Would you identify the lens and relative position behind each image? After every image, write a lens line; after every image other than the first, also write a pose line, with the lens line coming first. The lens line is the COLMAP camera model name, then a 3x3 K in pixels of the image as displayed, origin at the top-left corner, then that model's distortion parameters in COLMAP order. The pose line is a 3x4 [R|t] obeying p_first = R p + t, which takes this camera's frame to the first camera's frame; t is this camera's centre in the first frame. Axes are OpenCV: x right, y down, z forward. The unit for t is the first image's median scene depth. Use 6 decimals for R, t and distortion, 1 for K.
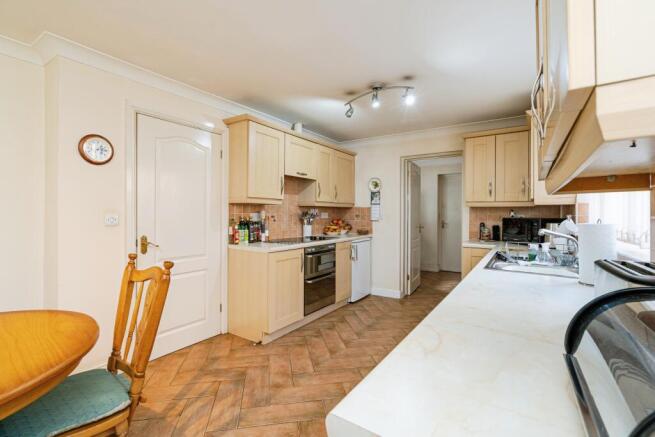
lens RADIAL K [[296.5, 0, 327.0], [0, 296.5, 213.7], [0, 0, 1]] dist [0.002225, 0.000265]
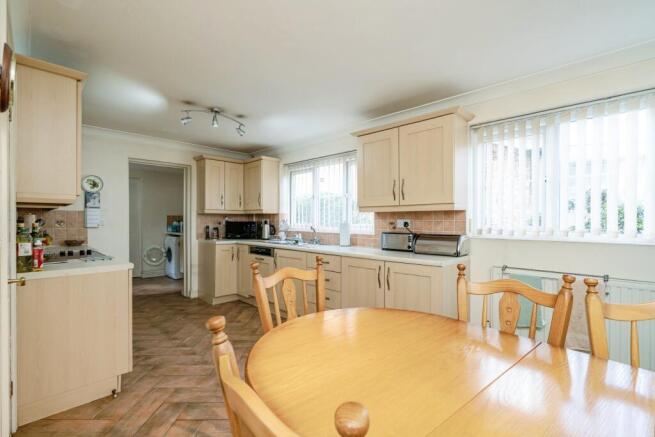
lens RADIAL K [[296.5, 0, 328.2], [0, 296.5, 219.3], [0, 0, 1]] dist [0.002225, 0.000265]
pose [[0.184226, -0.005729, 0.982867, -0.799868], [0.002869, 0.999982, 0.005291, -0.002761], [-0.982880, 0.001845, 0.184239, 0.309002]]
